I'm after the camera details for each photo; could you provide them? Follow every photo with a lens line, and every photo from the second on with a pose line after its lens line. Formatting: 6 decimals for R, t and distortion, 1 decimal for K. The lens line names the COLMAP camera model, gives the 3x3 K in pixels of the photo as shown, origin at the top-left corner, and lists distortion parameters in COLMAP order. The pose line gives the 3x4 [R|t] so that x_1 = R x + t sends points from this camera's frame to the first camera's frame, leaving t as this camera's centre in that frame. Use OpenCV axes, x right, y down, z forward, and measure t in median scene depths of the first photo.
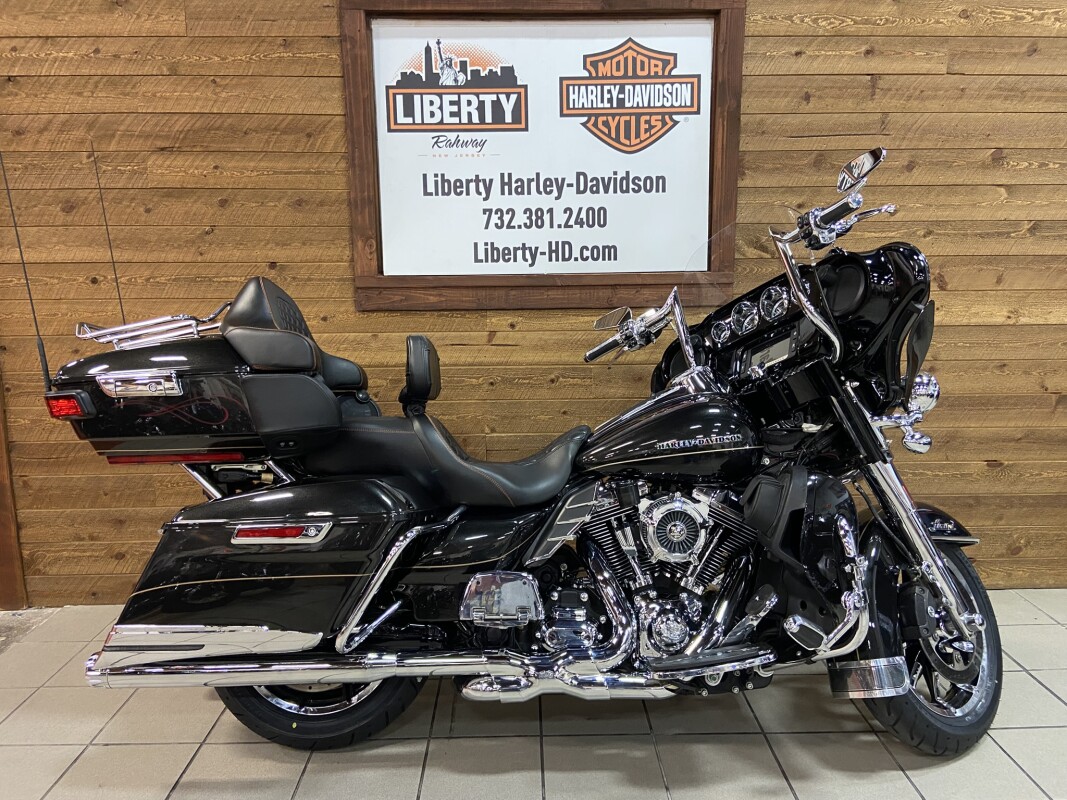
lens RADIAL K [[813.8, 0, 537.6], [0, 813.8, 398.2], [0, 0, 1]] dist [0.103881, -0.108951]
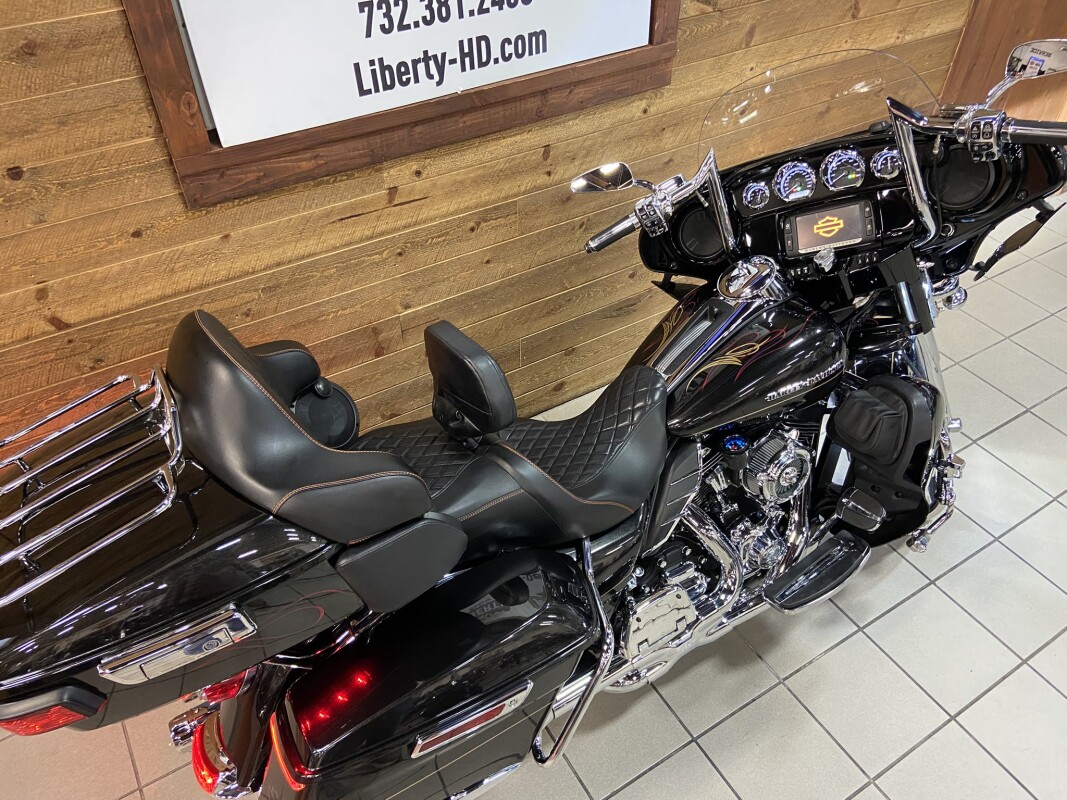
lens RADIAL K [[792.9, 0, 531.7], [0, 792.9, 414.8], [0, 0, 1]] dist [0.093835, -0.101171]
pose [[0.859810, -0.345359, 0.376103, -0.284060], [0.078827, 0.817517, 0.570485, -0.310686], [-0.504493, -0.460862, 0.730133, 0.356562]]
